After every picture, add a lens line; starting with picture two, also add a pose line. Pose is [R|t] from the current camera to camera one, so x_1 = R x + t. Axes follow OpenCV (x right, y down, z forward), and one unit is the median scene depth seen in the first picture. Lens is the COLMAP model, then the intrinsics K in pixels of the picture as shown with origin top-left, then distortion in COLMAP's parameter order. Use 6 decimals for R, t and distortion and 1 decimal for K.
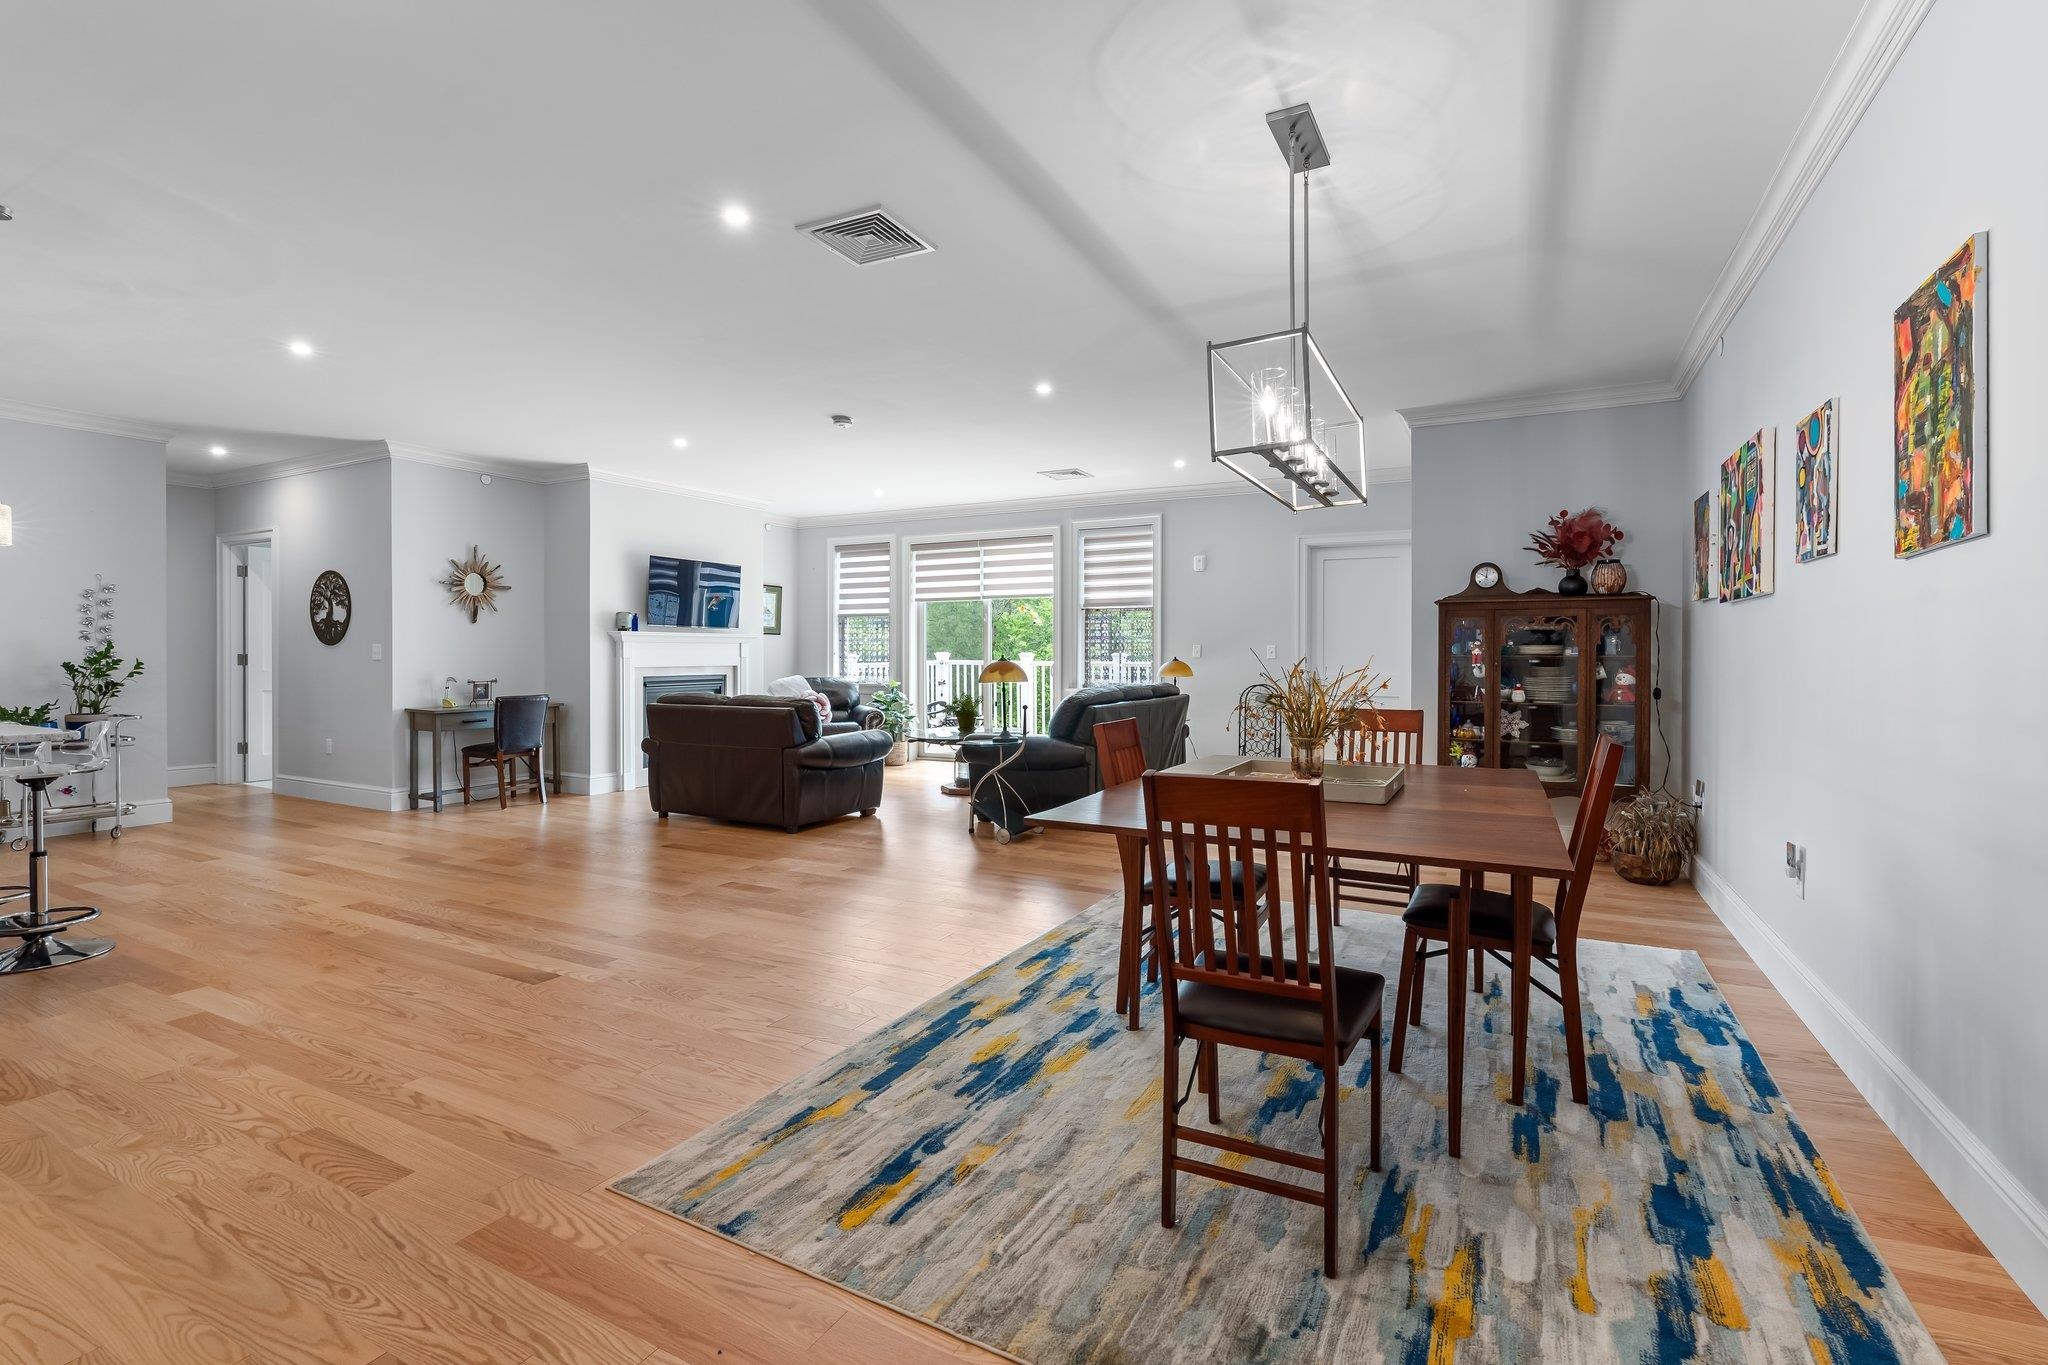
lens RADIAL K [[923.5, 0, 1030.5], [0, 923.5, 663.6], [0, 0, 1]] dist [-0.003098, 0.000029]
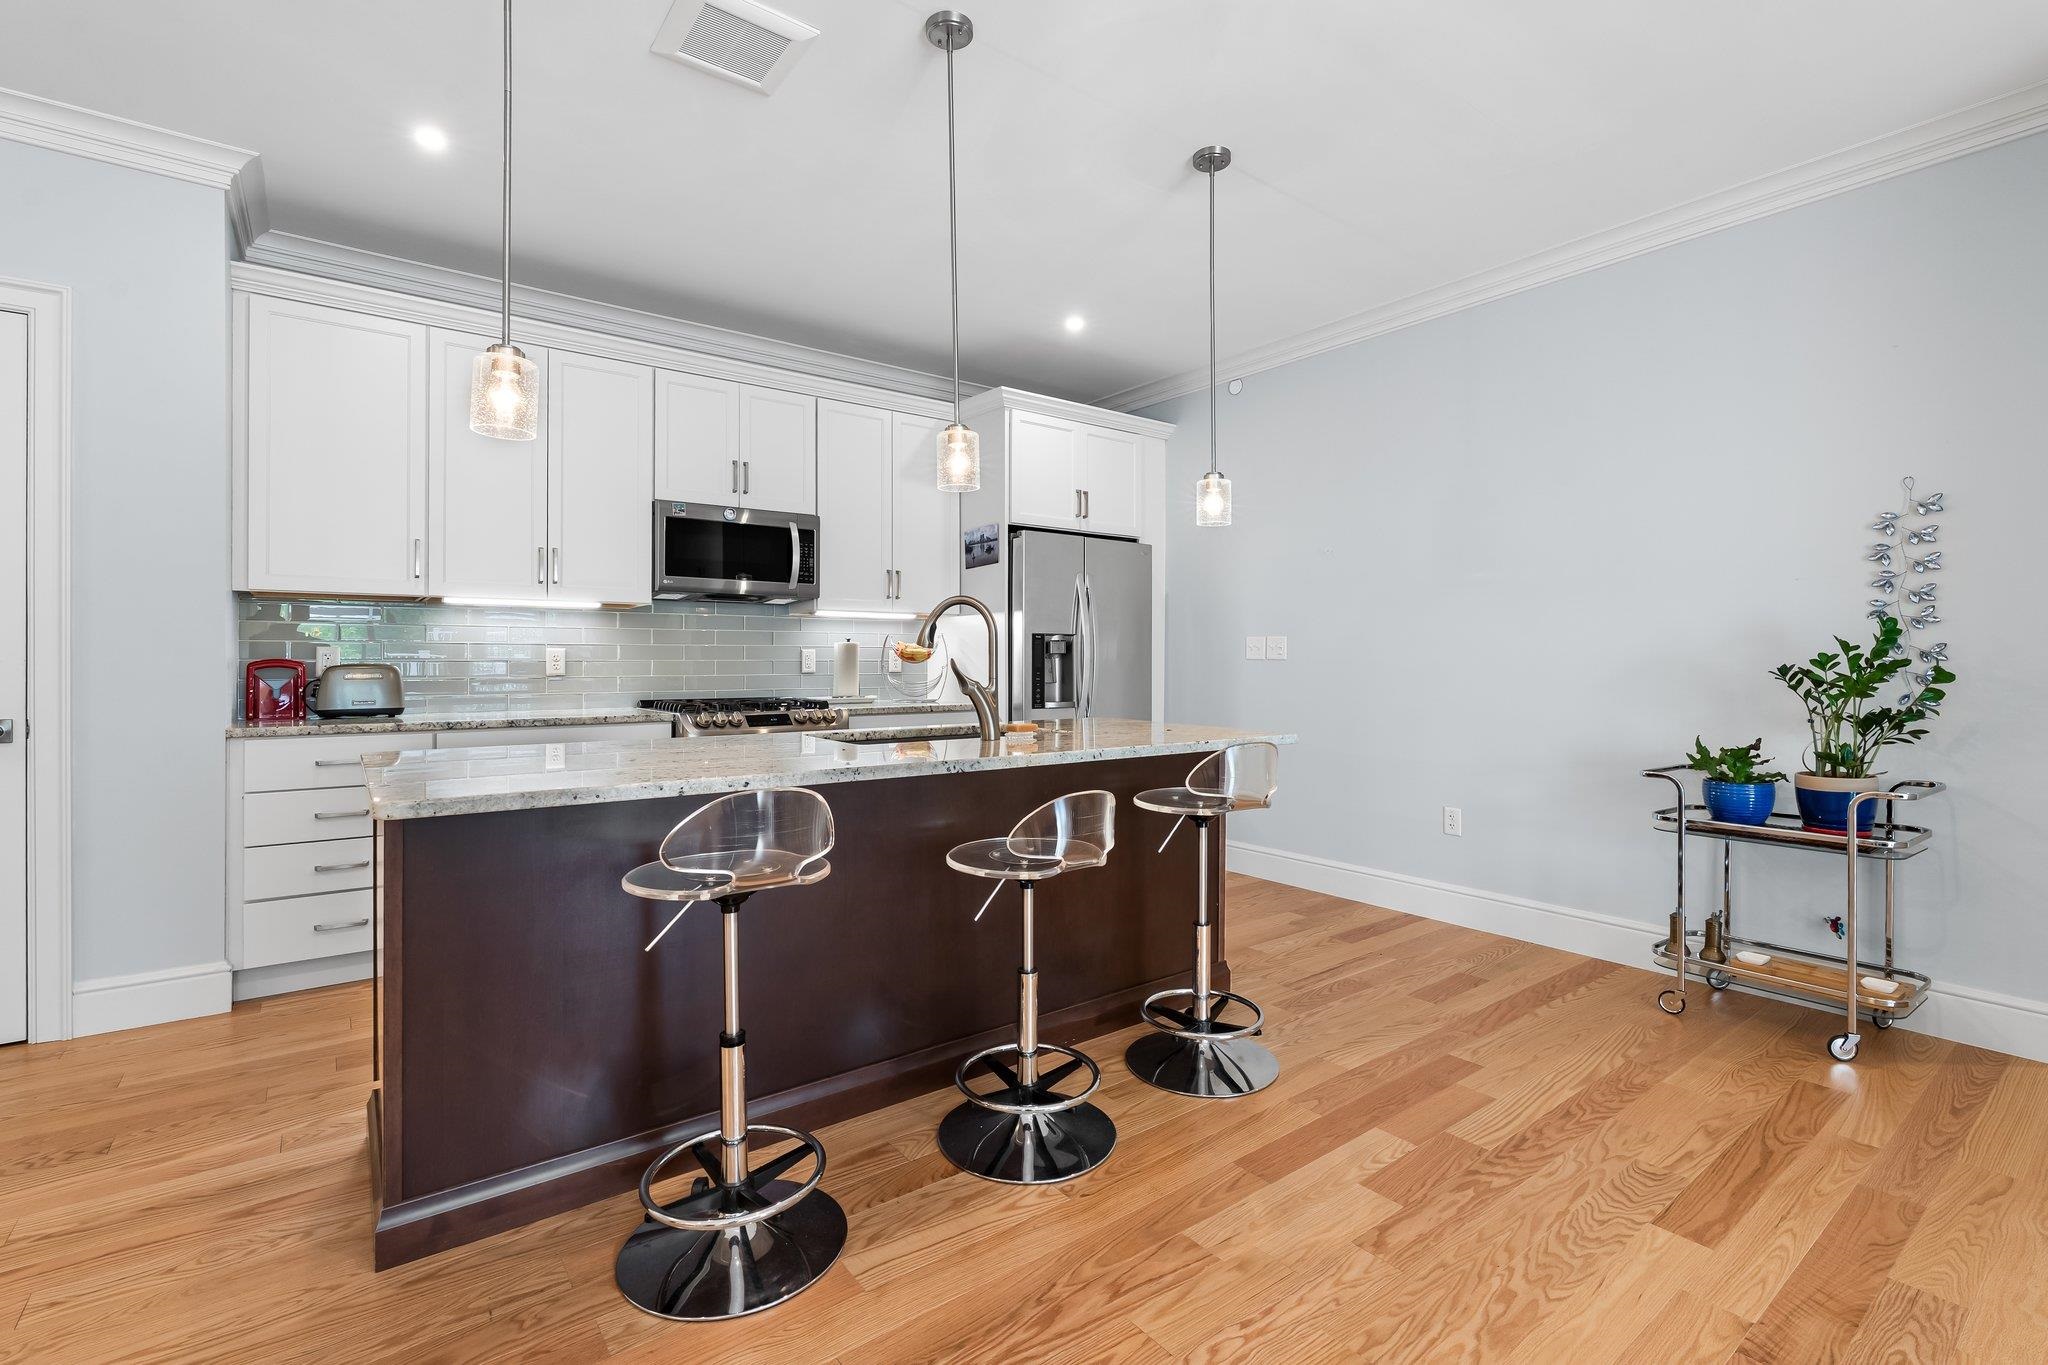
lens RADIAL K [[923.5, 0, 1027.3], [0, 923.5, 655.4], [0, 0, 1]] dist [-0.003098, 0.000029]
pose [[-0.417378, -0.007573, -0.908702, -0.417609], [-0.013018, 0.999912, -0.002353, -0.001055], [0.908640, 0.010847, -0.417440, 0.799874]]
